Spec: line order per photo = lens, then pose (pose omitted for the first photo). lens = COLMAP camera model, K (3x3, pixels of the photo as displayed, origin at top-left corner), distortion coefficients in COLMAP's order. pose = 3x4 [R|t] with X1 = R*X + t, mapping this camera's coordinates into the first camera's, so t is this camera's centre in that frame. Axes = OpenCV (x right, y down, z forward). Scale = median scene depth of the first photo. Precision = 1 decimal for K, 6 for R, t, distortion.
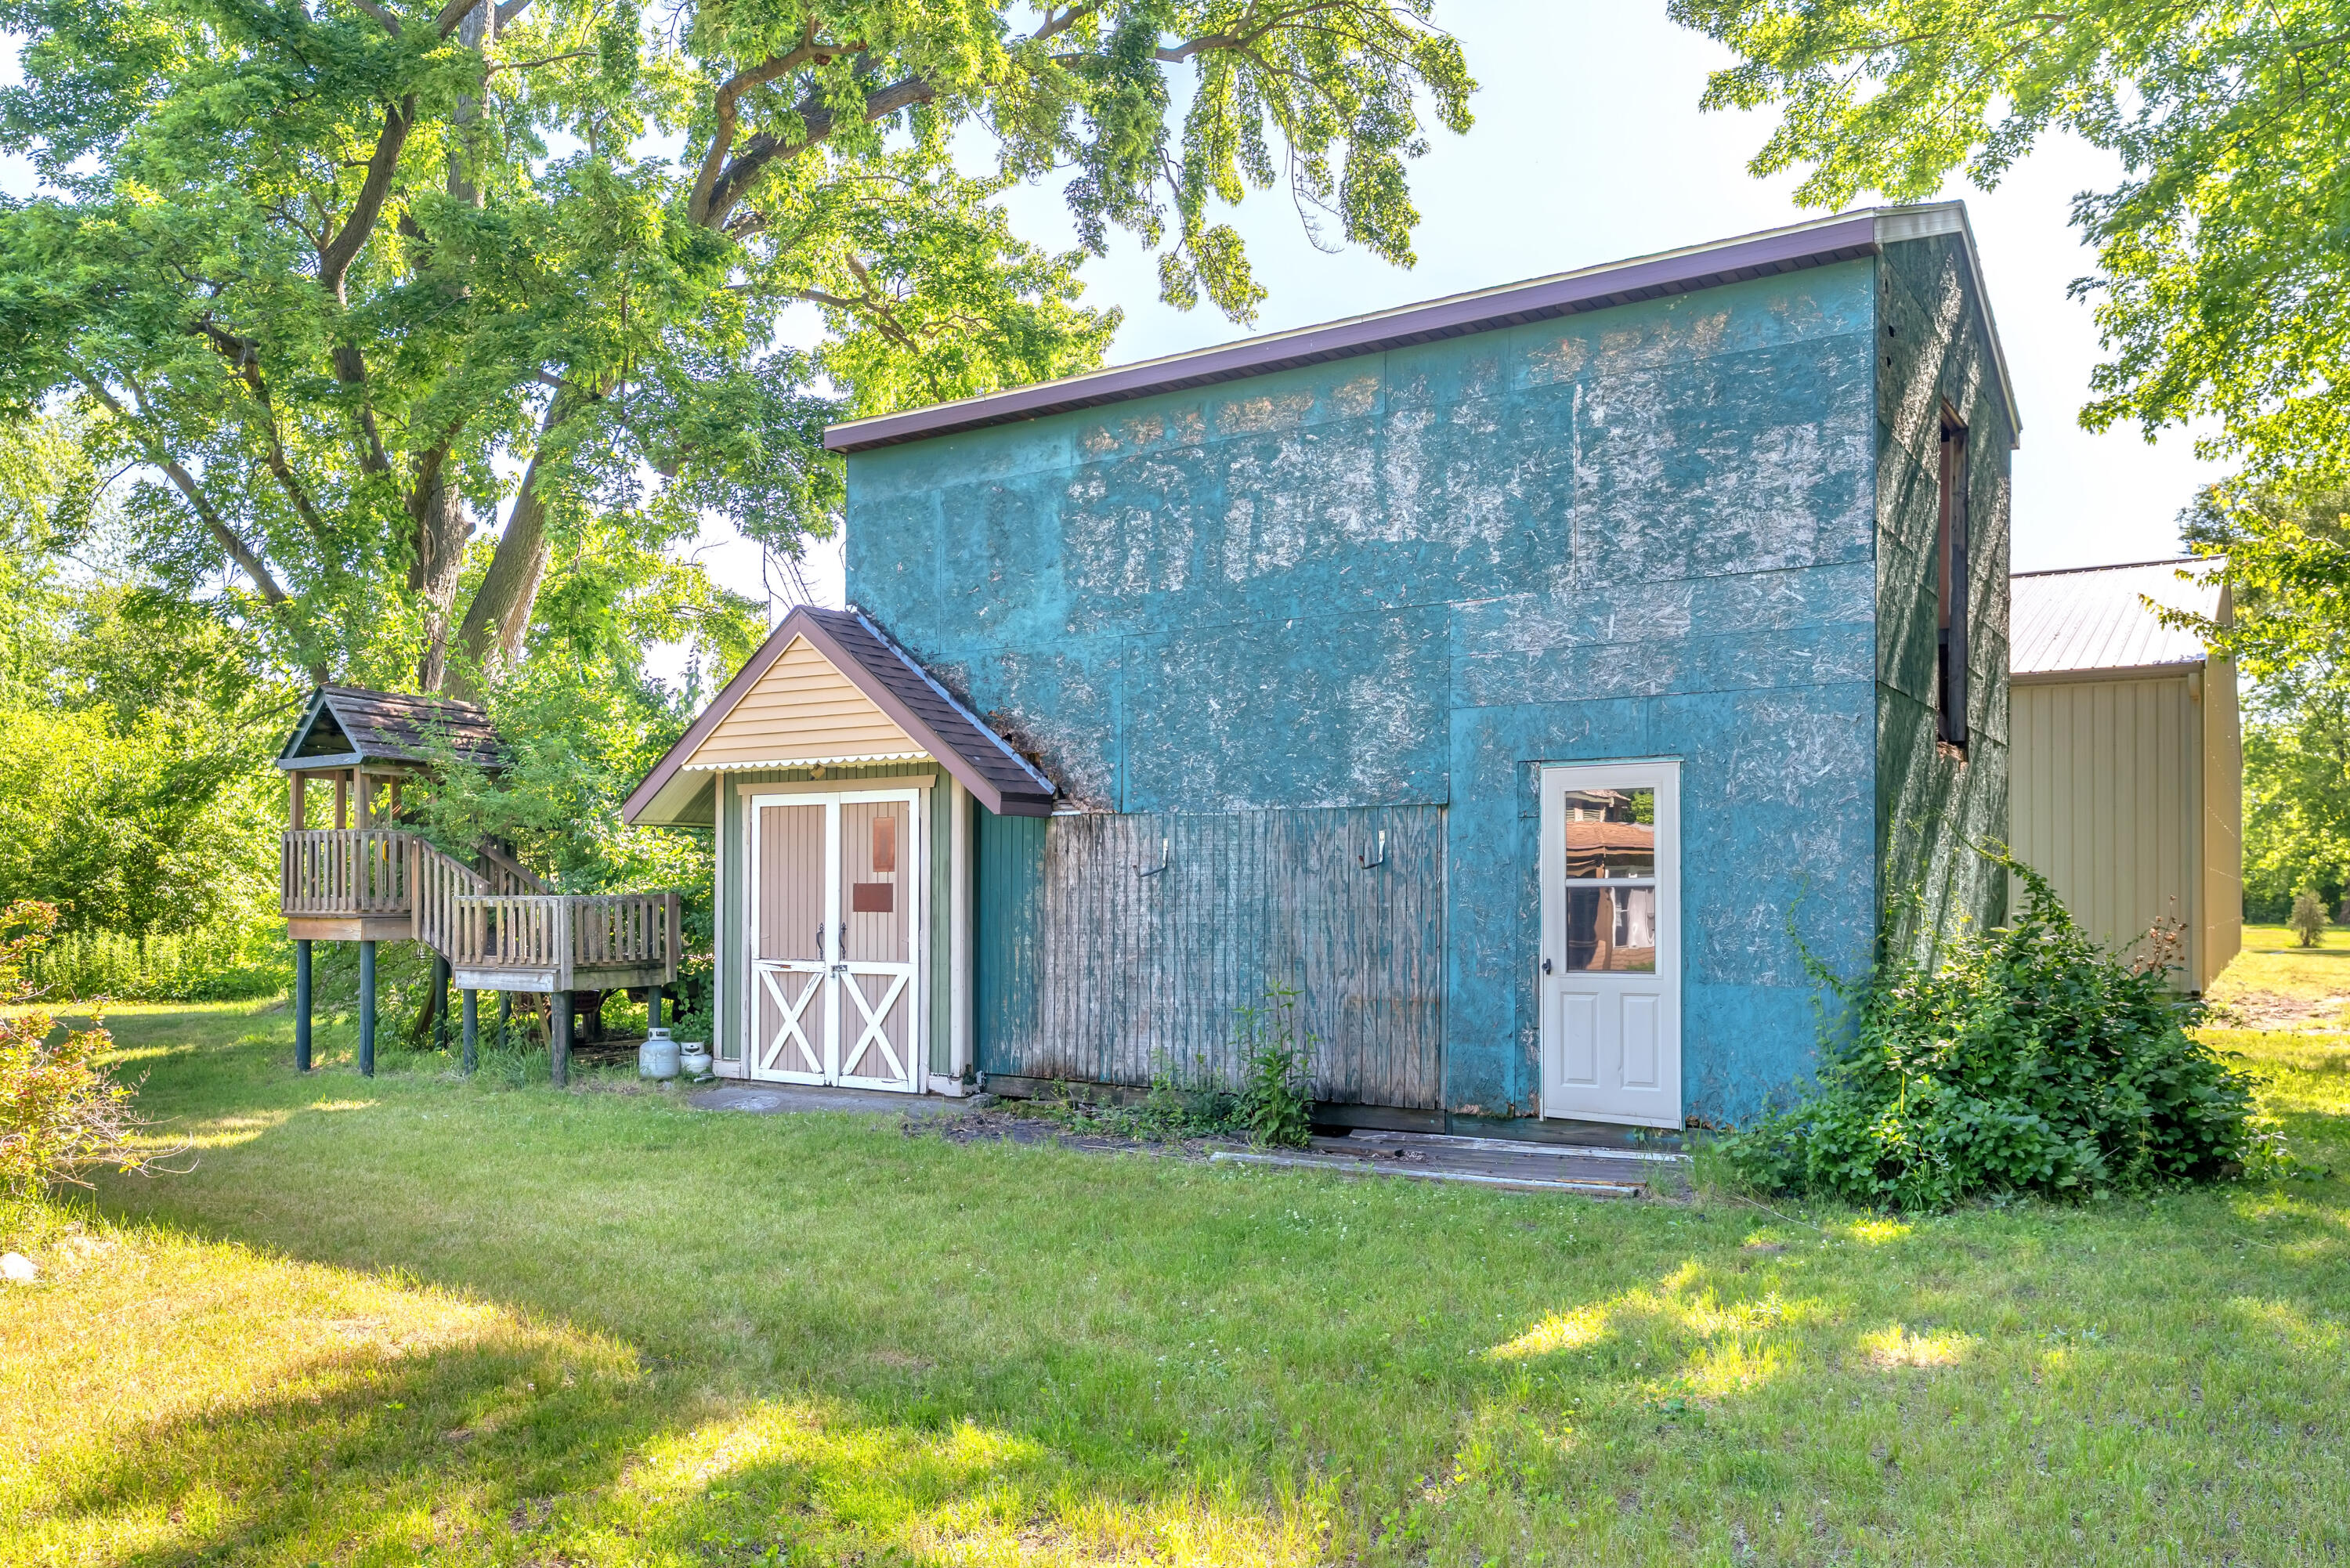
lens RADIAL K [[1733.1, 0, 1153.7], [0, 1733.1, 879.6], [0, 0, 1]] dist [0.002265, 0.003190]
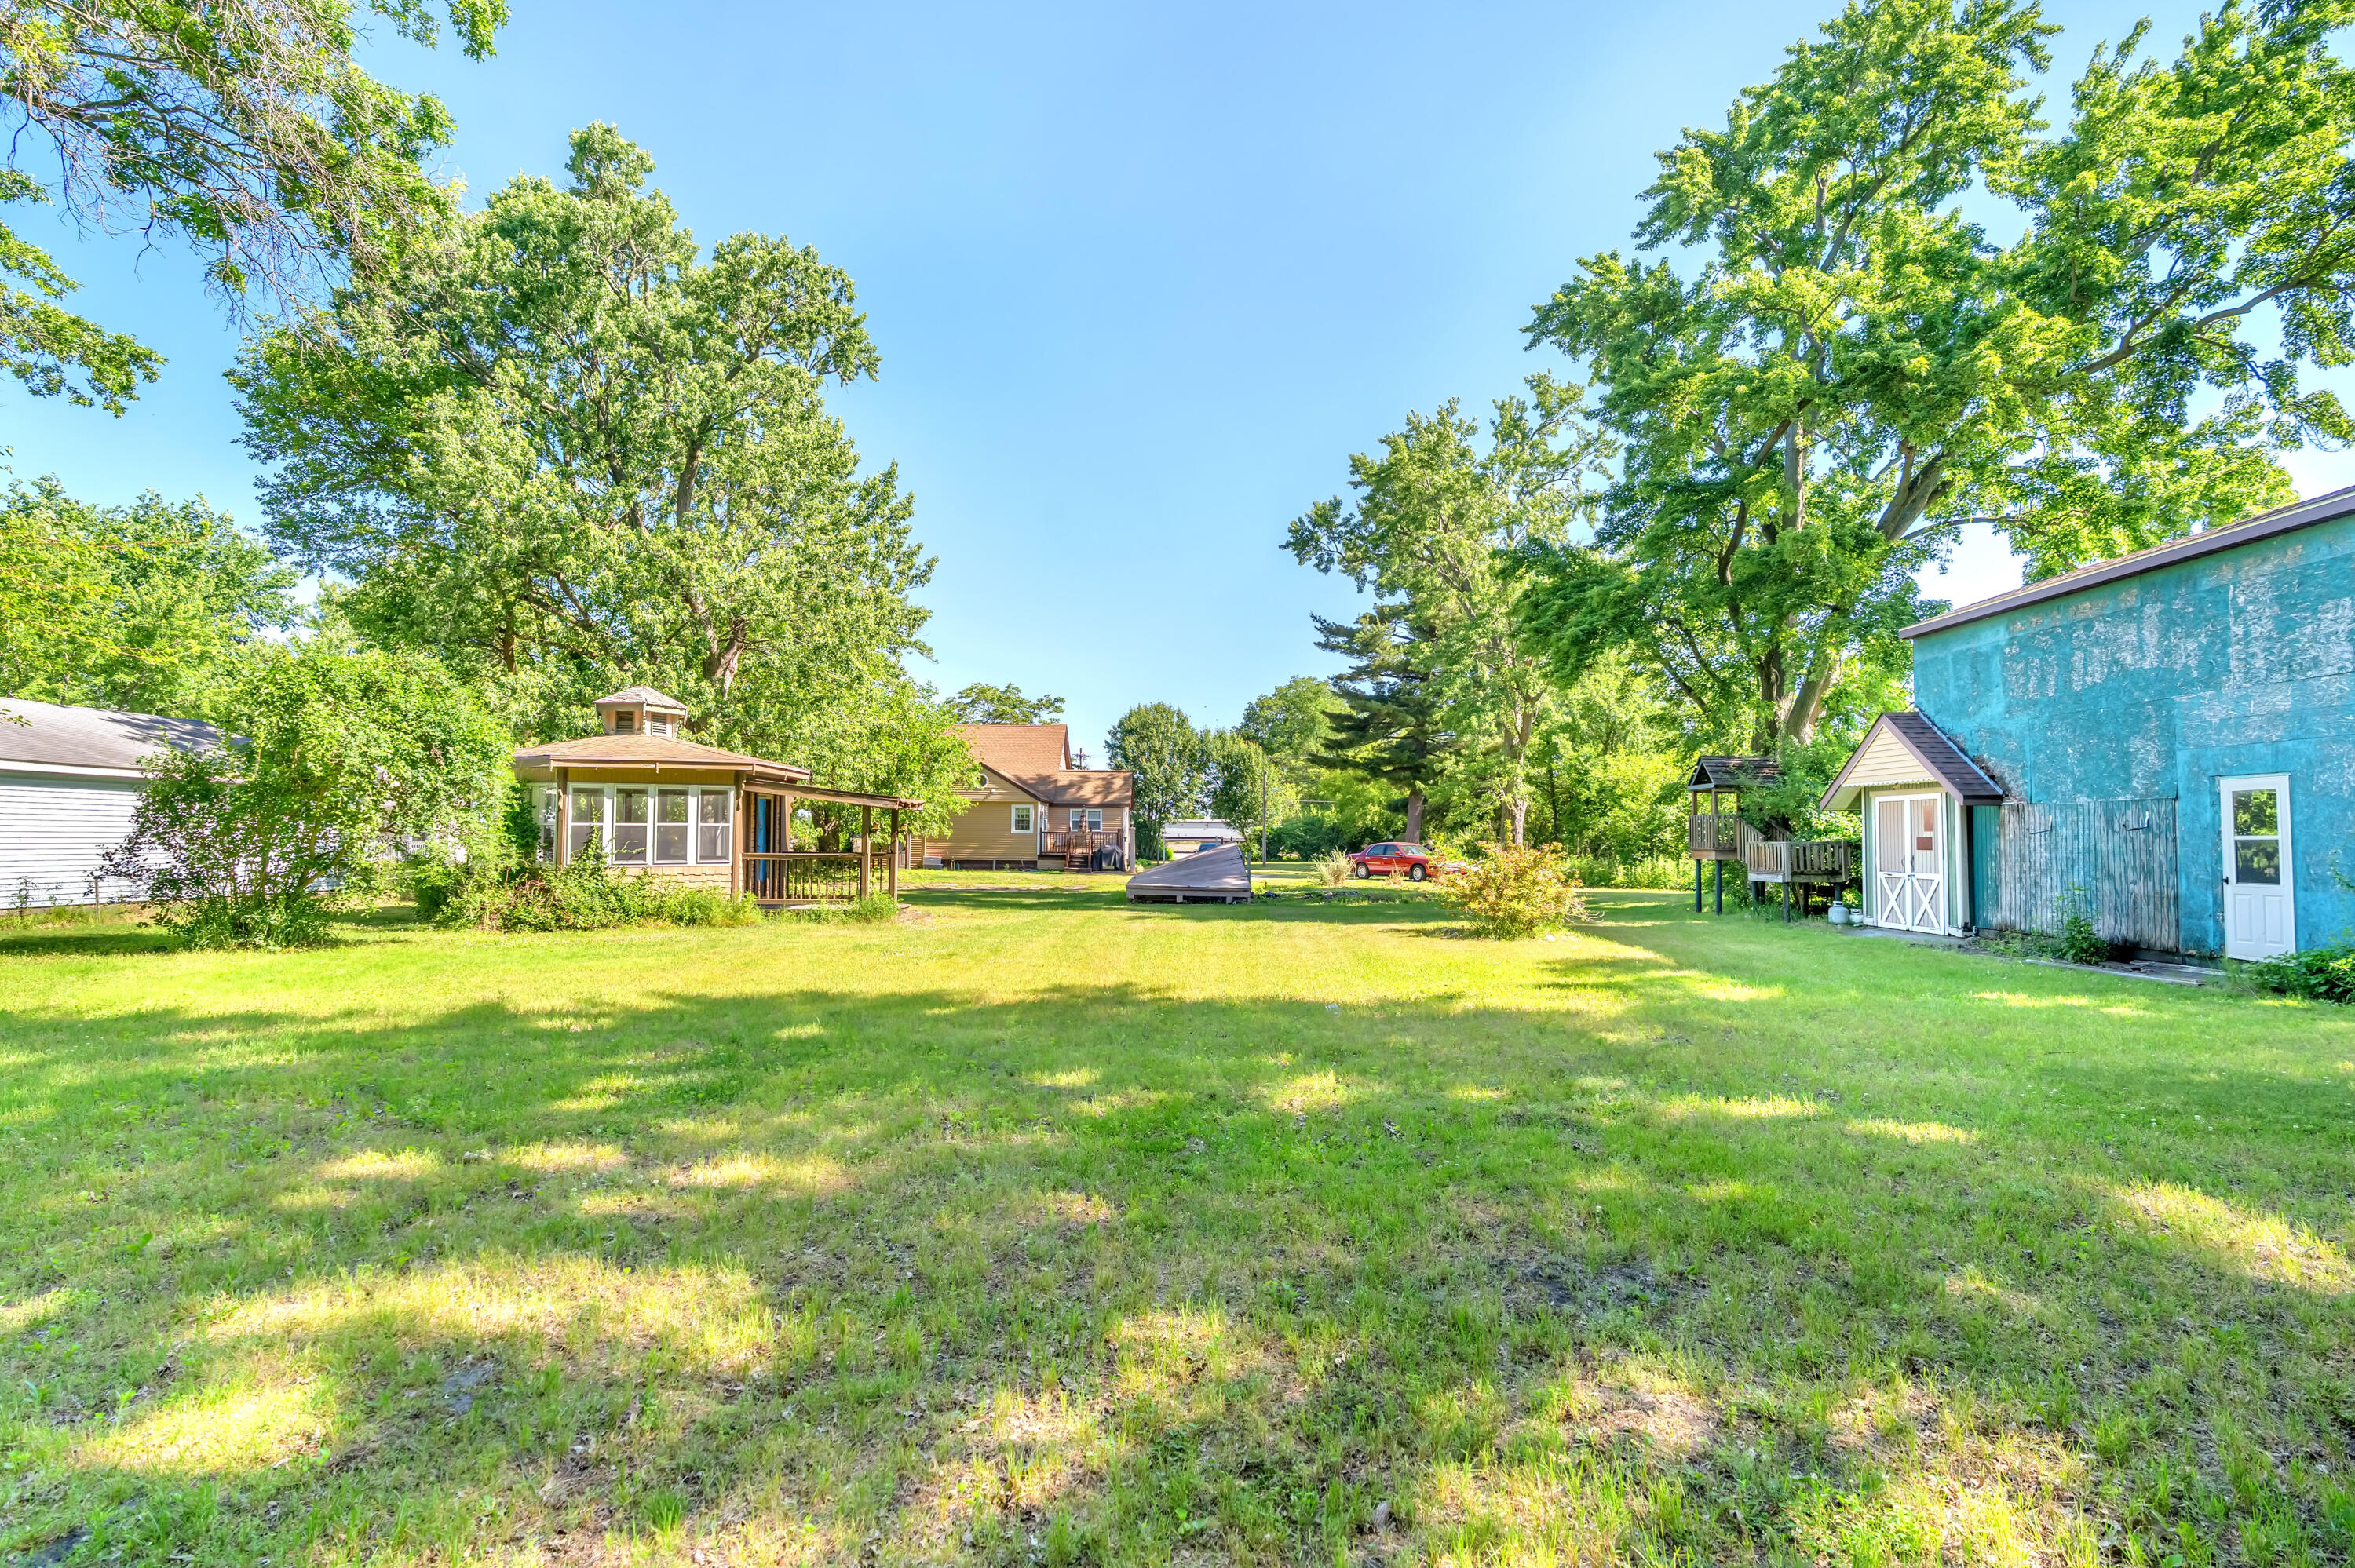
lens RADIAL K [[1116.5, 0, 1176.7], [0, 1116.5, 789.7], [0, 0, 1]] dist [0.000925, 0.000197]
pose [[0.533010, -0.033236, -0.845456, 0.553912], [0.000891, 0.999250, -0.038720, -0.003865], [0.846109, 0.019885, 0.532639, -0.567086]]
